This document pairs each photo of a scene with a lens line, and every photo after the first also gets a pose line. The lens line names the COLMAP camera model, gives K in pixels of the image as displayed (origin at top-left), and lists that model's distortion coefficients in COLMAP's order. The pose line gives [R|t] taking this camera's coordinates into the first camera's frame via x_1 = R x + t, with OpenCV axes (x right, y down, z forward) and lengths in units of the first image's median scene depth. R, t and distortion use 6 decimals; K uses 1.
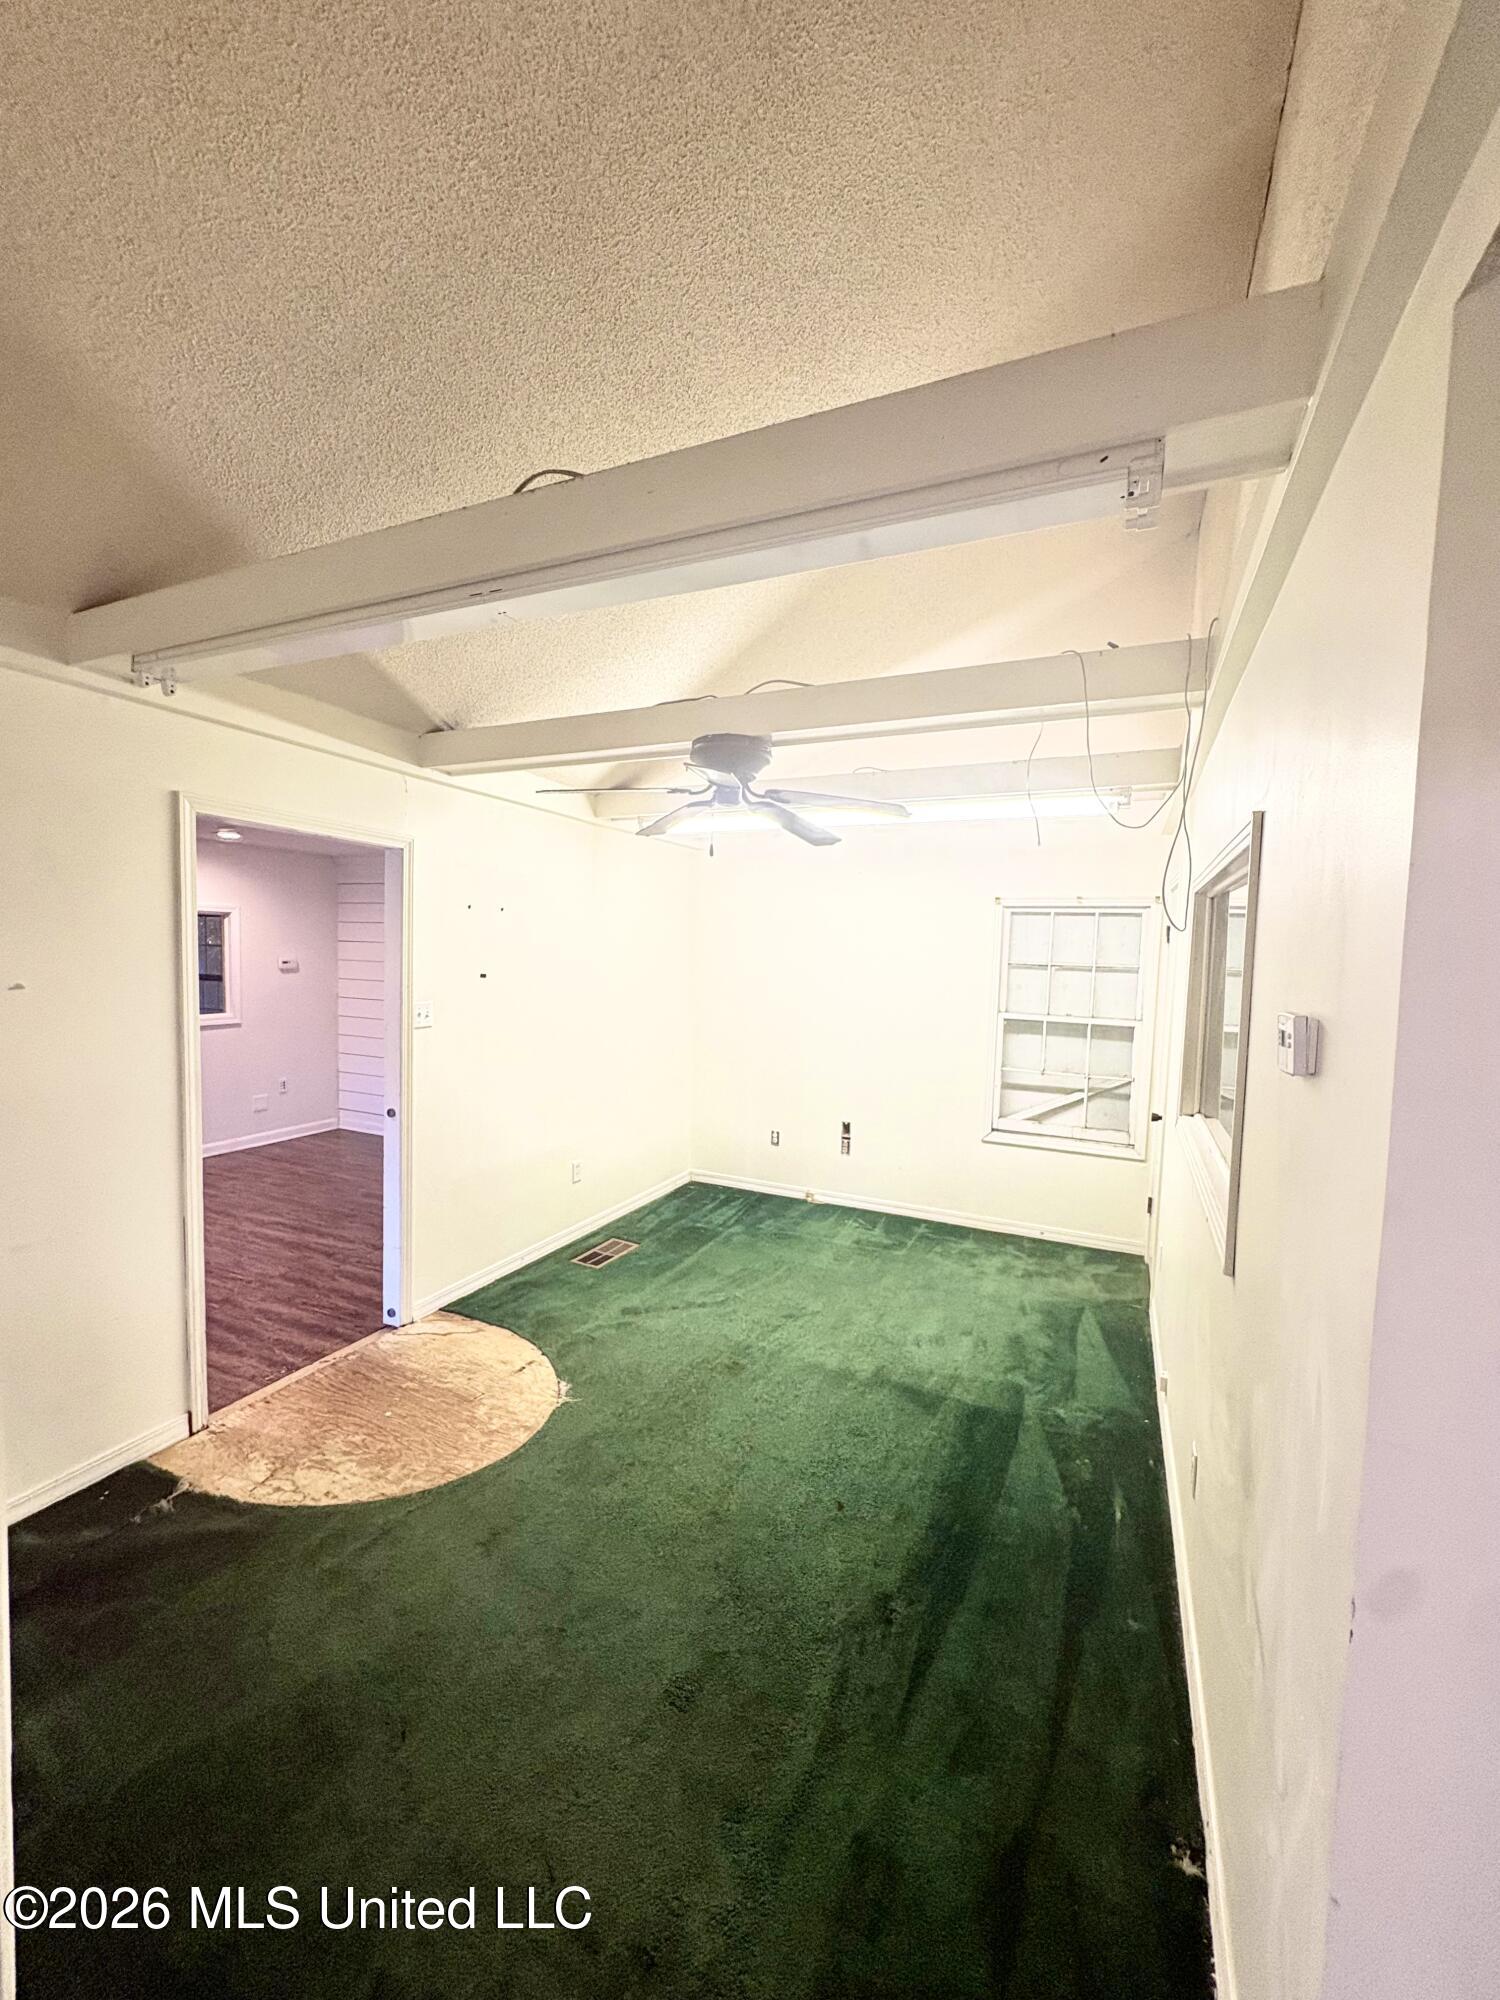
lens RADIAL K [[798.2, 0, 749.5], [0, 798.2, 997.9], [0, 0, 1]] dist [0.000450, 0.000722]
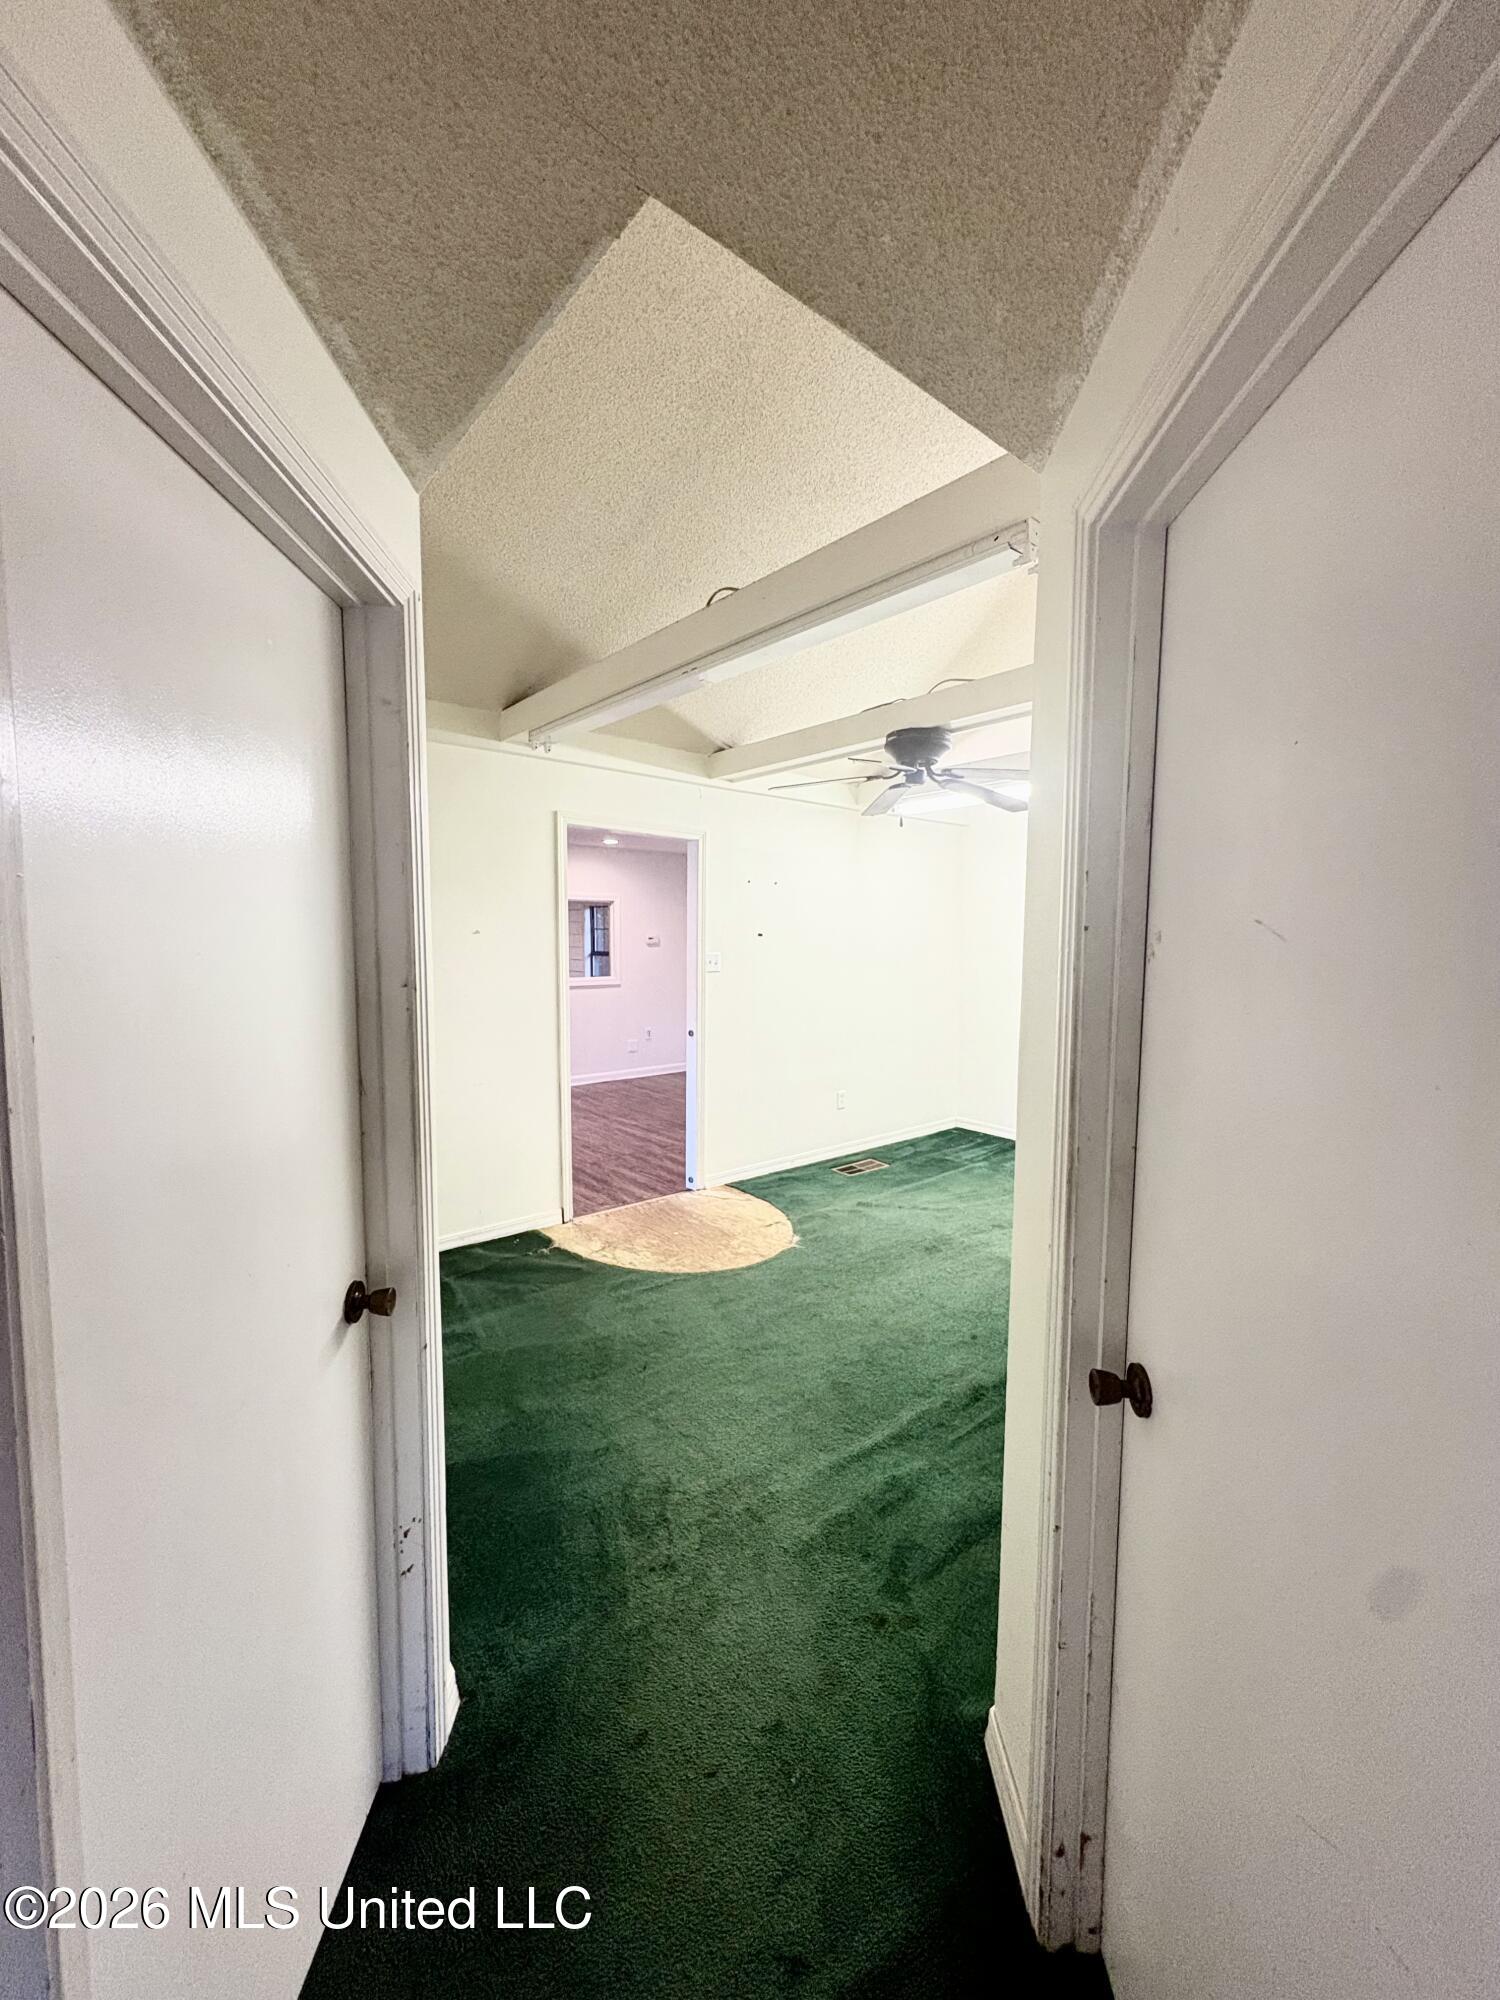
lens RADIAL K [[798.2, 0, 752.2], [0, 798.2, 997.9], [0, 0, 1]] dist [0.000450, 0.000722]
pose [[0.905549, 0.013584, -0.424024, 0.244168], [-0.008826, 0.999874, 0.013184, 0.068232], [0.424150, -0.008197, 0.905555, -0.212692]]
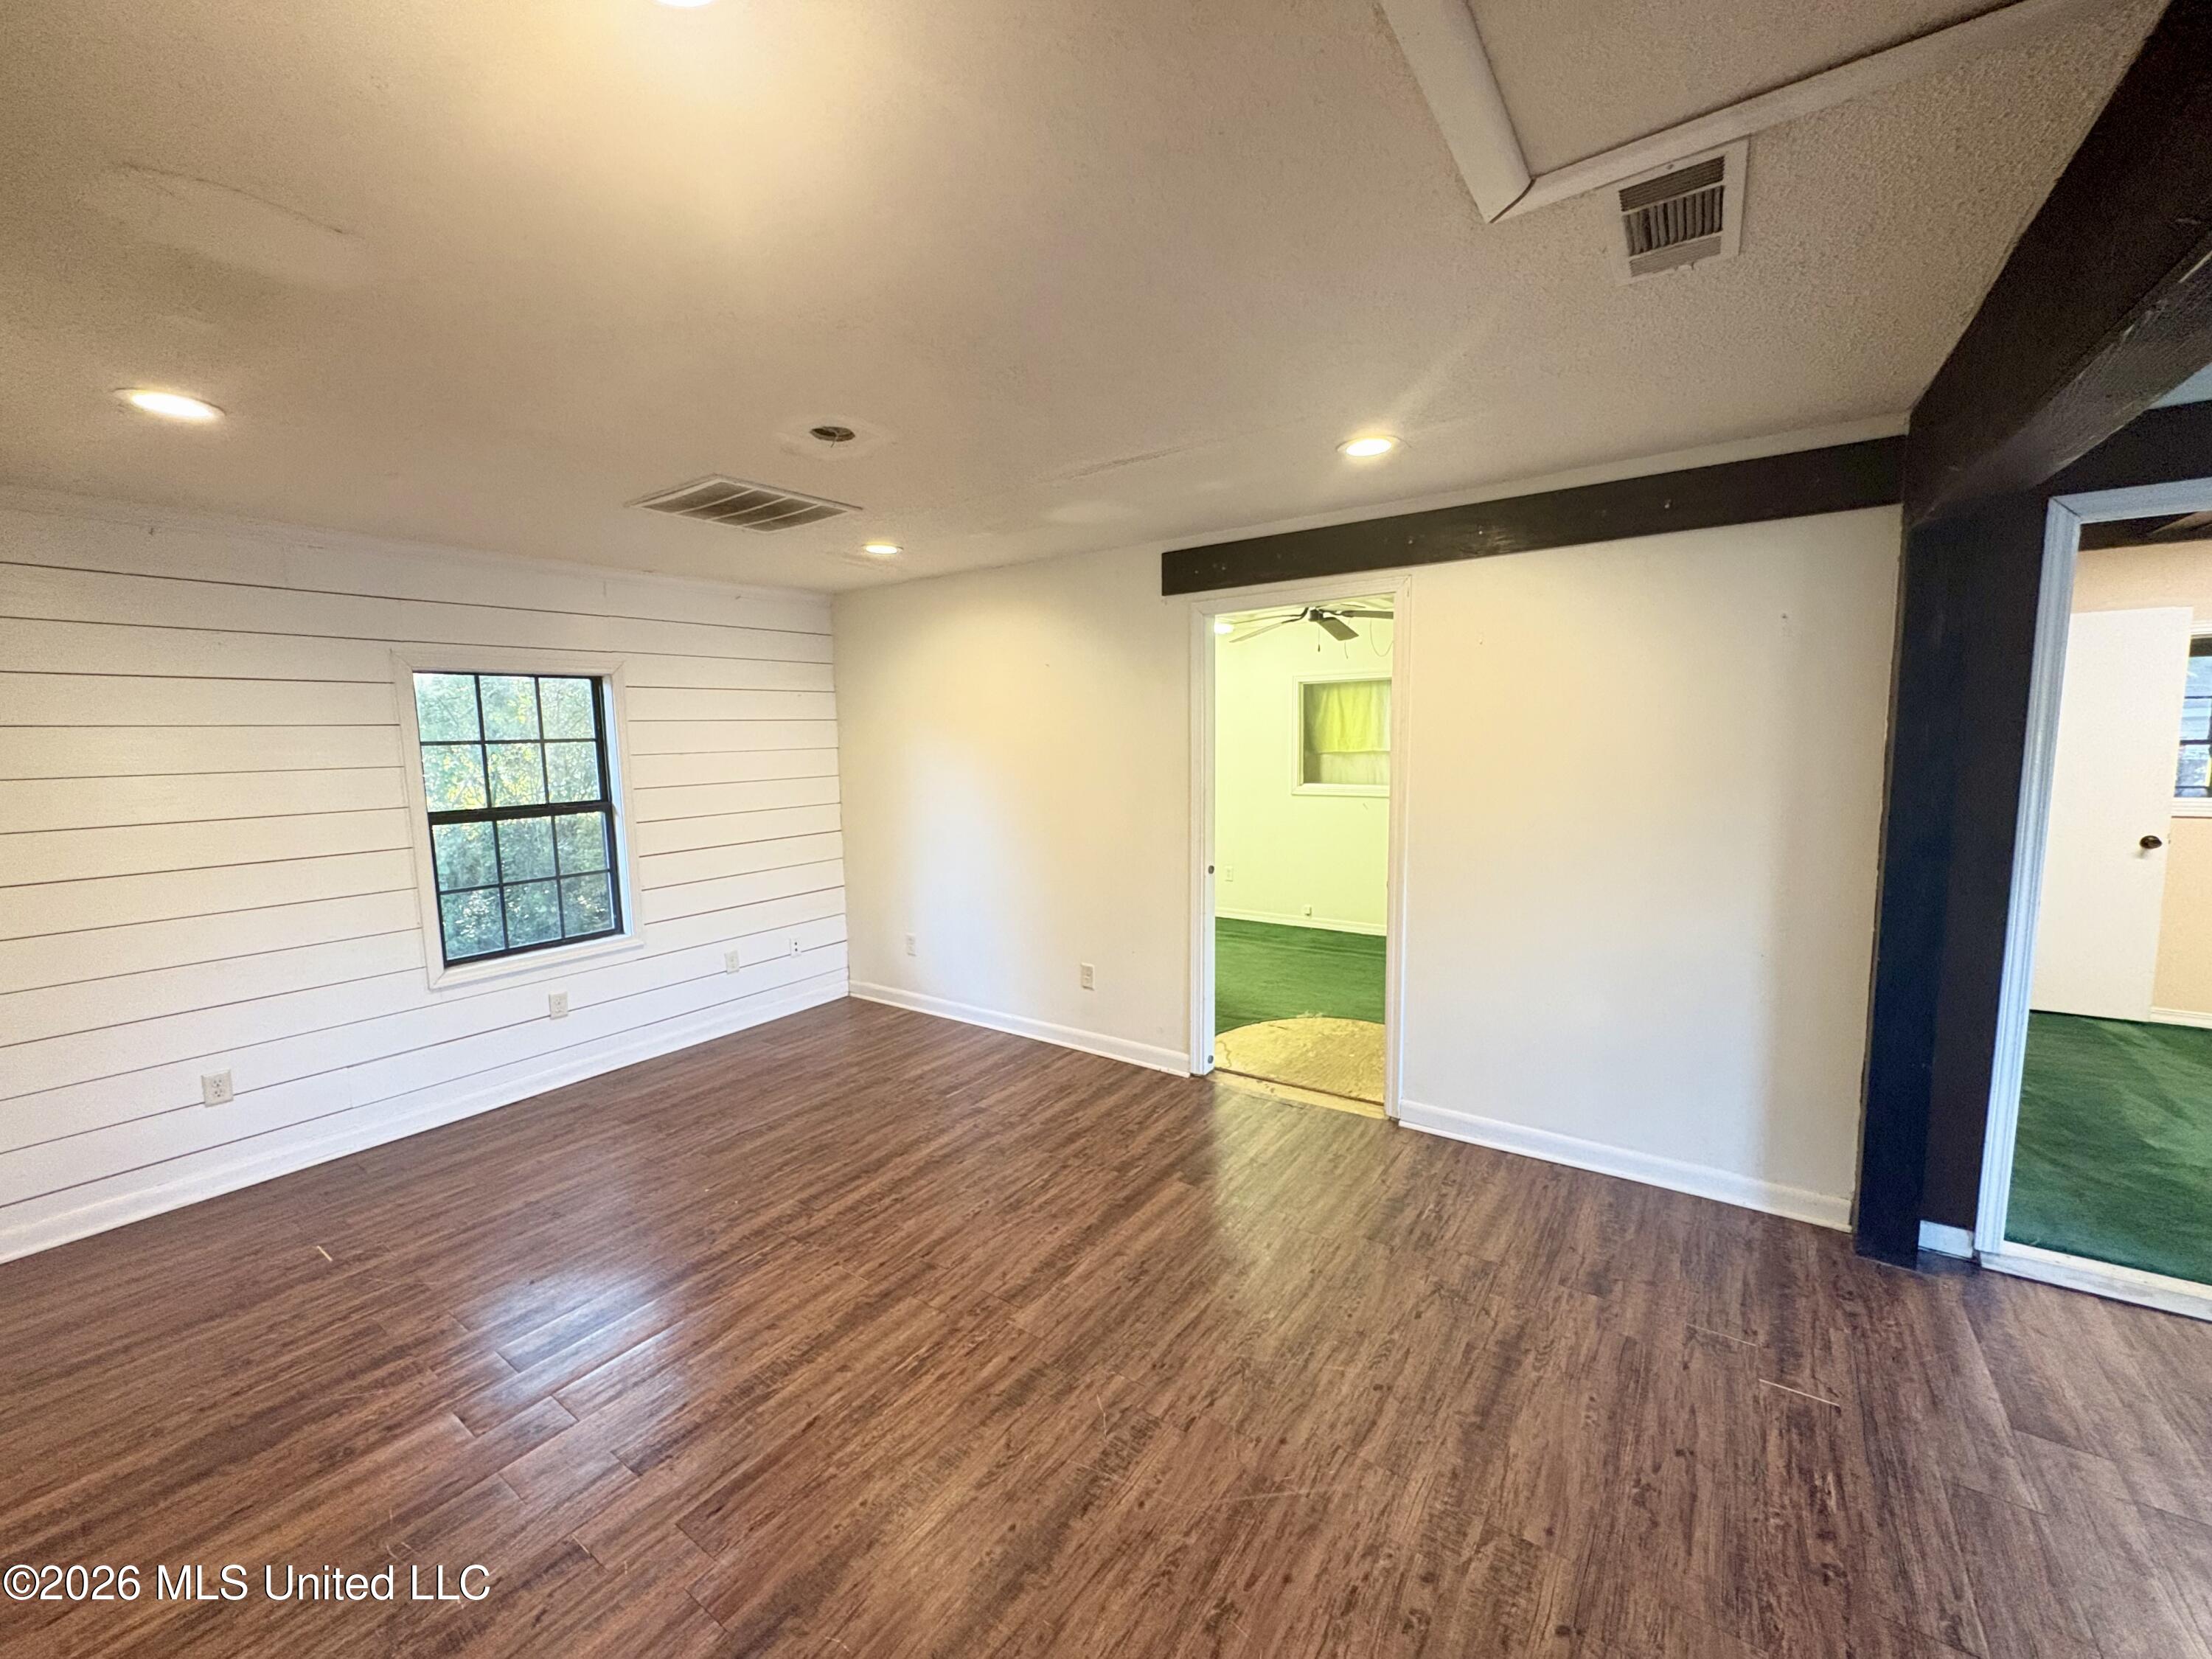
lens RADIAL K [[882.8, 0, 1105.1], [0, 882.8, 831.3], [0, 0, 1]] dist [0.000450, 0.000722]
pose [[0.183212, -0.145231, 0.972287, -1.716653], [0.078588, 0.988026, 0.132774, -0.083576], [-0.979927, 0.052084, 0.192432, 0.970325]]
